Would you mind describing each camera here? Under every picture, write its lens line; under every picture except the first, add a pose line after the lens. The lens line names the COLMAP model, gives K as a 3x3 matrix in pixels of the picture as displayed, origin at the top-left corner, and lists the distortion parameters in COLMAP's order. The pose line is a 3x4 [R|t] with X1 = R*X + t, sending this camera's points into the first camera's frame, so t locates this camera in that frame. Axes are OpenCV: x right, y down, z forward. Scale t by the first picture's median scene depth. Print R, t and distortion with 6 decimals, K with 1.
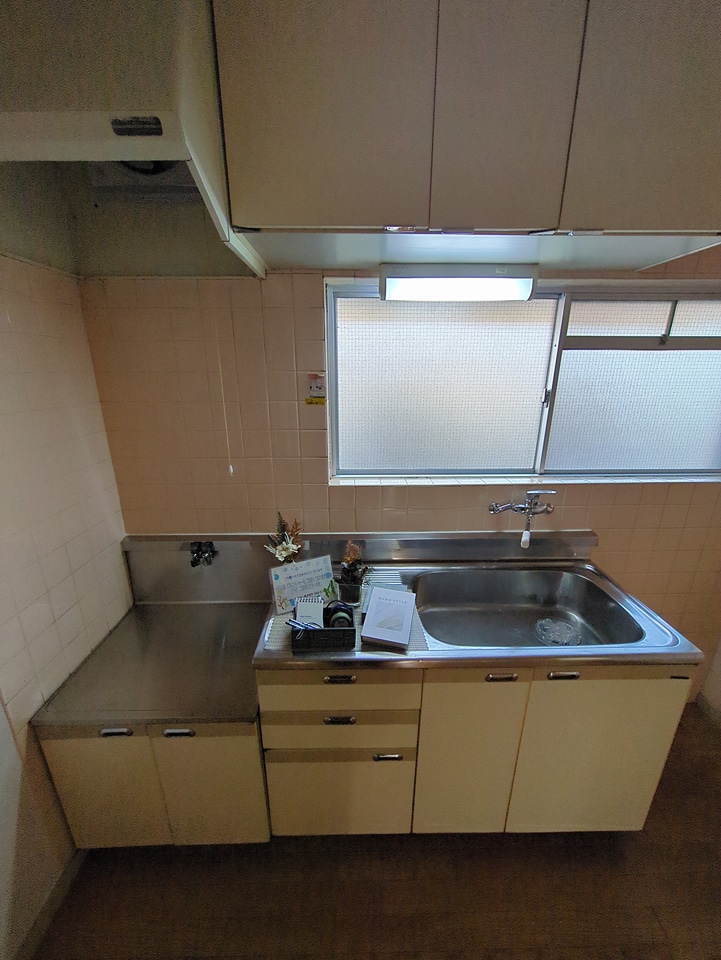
lens RADIAL K [[375.7, 0, 354.1], [0, 375.7, 481.2], [0, 0, 1]] dist [-0.002375, 0.000314]
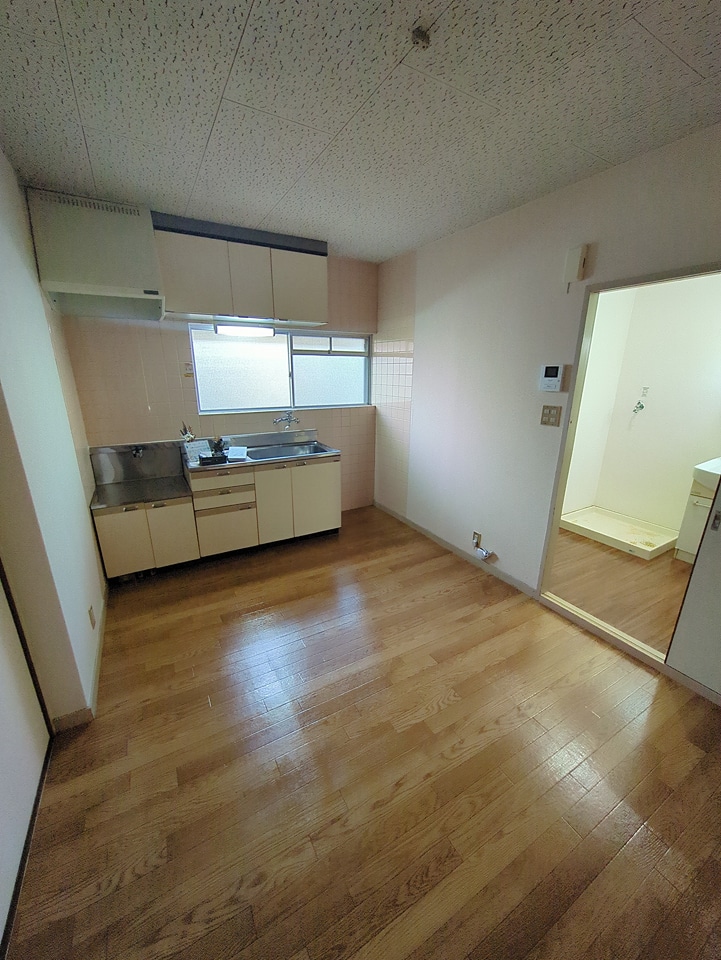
lens RADIAL K [[375.7, 0, 362.0], [0, 375.7, 487.9], [0, 0, 1]] dist [-0.002375, 0.000314]
pose [[0.871307, -0.144785, 0.468894, -0.380513], [0.143754, 0.988875, 0.038219, 0.563477], [-0.469211, 0.034105, 0.882427, -1.580807]]
